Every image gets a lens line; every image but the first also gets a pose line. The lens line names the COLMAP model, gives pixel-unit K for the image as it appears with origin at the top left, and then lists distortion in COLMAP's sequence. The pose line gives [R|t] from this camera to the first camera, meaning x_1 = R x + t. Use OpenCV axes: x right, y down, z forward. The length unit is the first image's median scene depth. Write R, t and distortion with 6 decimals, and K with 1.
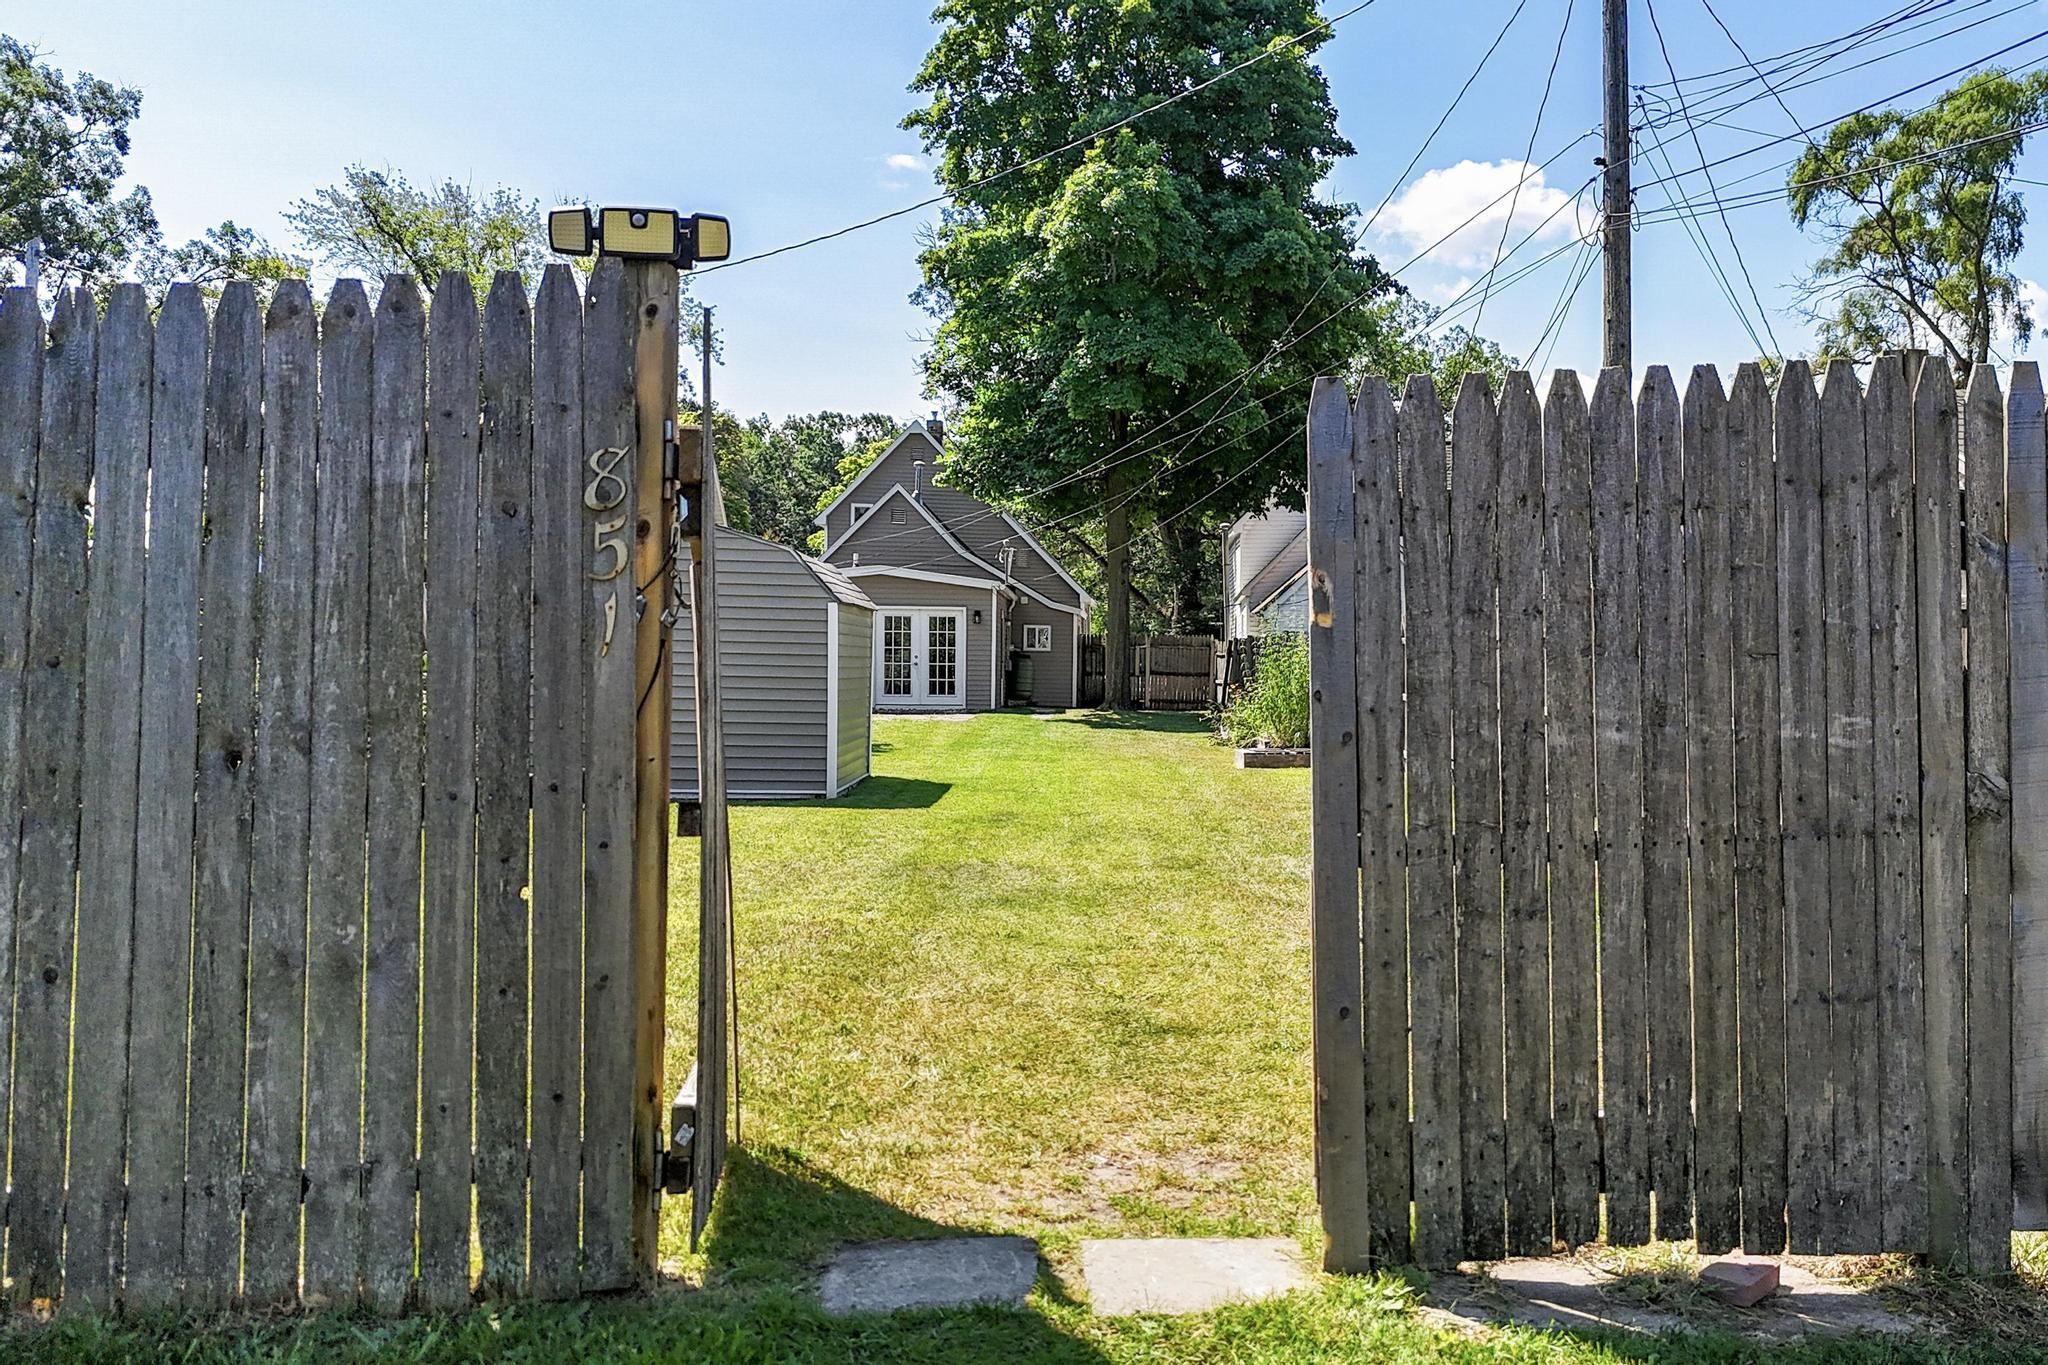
lens RADIAL K [[1642.2, 0, 1024.0], [0, 1642.2, 682.5], [0, 0, 1]] dist [0.051051, 0.000025]
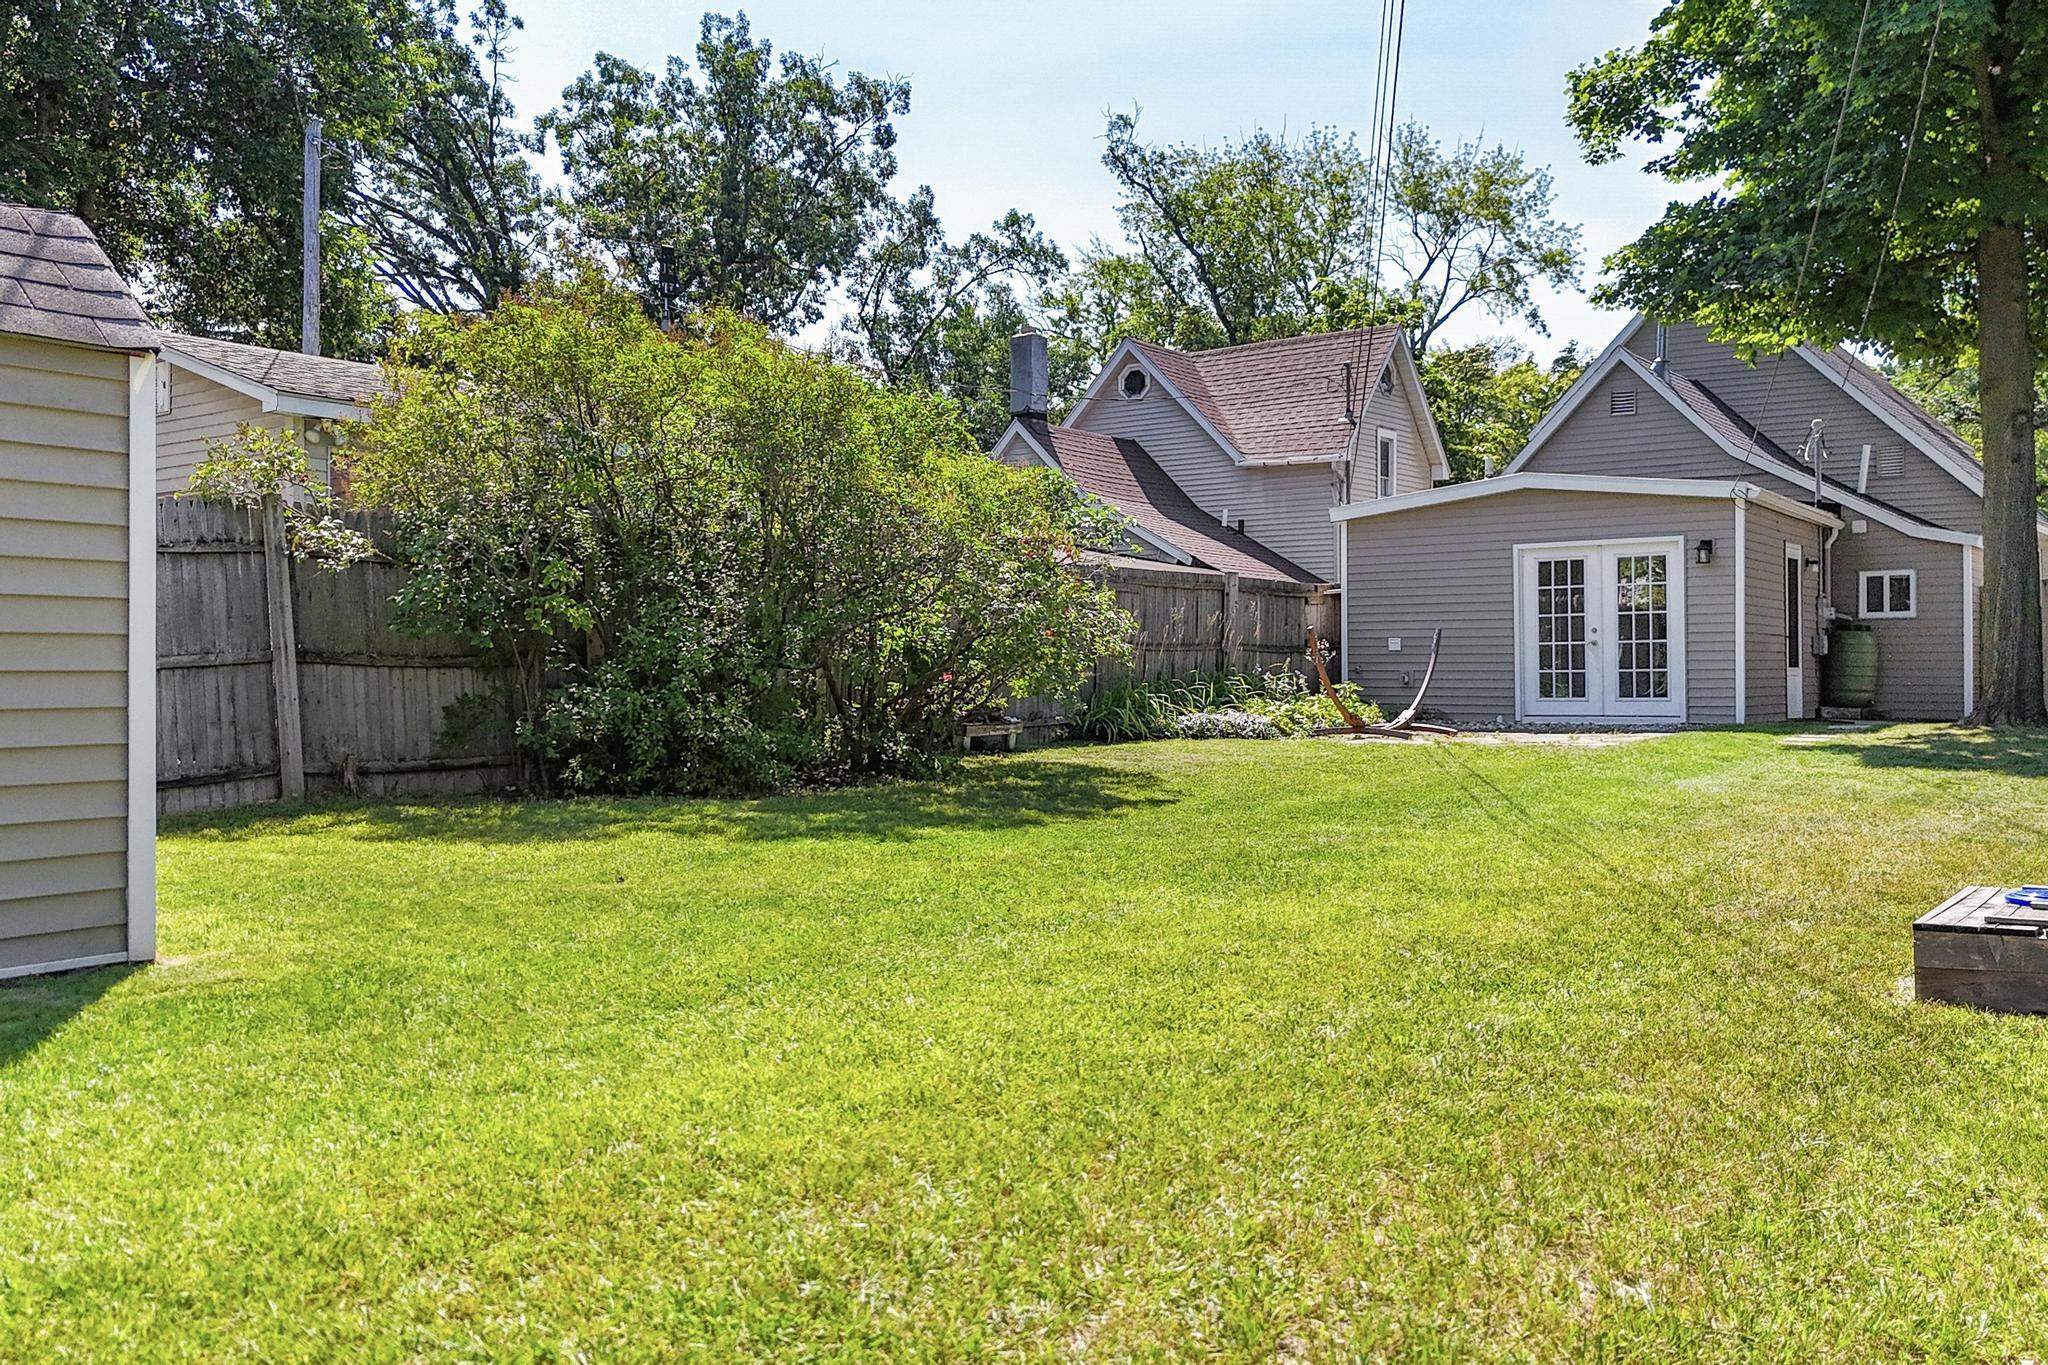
lens RADIAL K [[1642.2, 0, 1024.0], [0, 1642.2, 682.5], [0, 0, 1]] dist [0.051051, 0.000025]
pose [[0.828757, -0.016540, -0.559364, 0.081710], [0.011417, 0.999855, -0.012649, 0.006616], [0.559492, 0.004097, 0.828826, 0.386817]]
